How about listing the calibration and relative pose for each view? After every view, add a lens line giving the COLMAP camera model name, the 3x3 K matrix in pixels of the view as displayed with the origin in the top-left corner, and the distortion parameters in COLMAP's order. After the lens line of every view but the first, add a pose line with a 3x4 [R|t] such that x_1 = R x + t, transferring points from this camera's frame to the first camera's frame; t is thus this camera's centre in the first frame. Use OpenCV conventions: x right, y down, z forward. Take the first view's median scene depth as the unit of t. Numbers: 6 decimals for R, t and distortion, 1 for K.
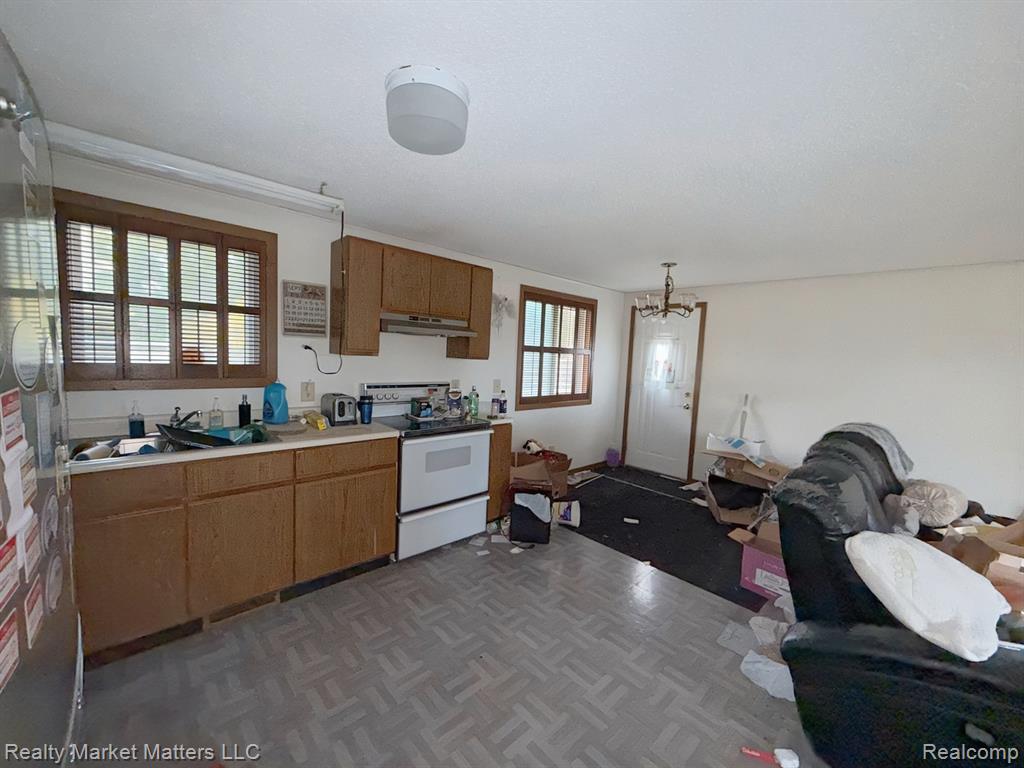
lens RADIAL K [[411.1, 0, 512.0], [0, 411.1, 384.0], [0, 0, 1]] dist [0.001387, 0.000052]
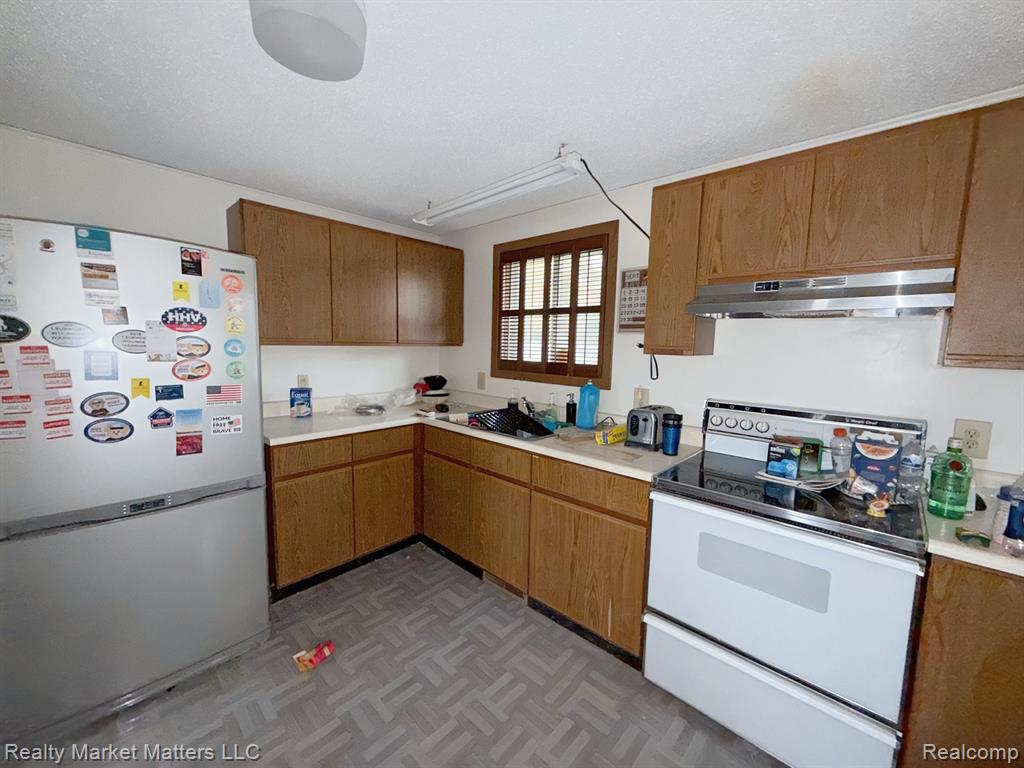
lens RADIAL K [[411.1, 0, 512.0], [0, 411.1, 384.0], [0, 0, 1]] dist [0.001387, 0.000052]
pose [[0.045685, 0.061293, -0.997074, 0.333720], [-0.088586, 0.994432, 0.057072, -0.039255], [0.995020, 0.085719, 0.050860, 0.754191]]
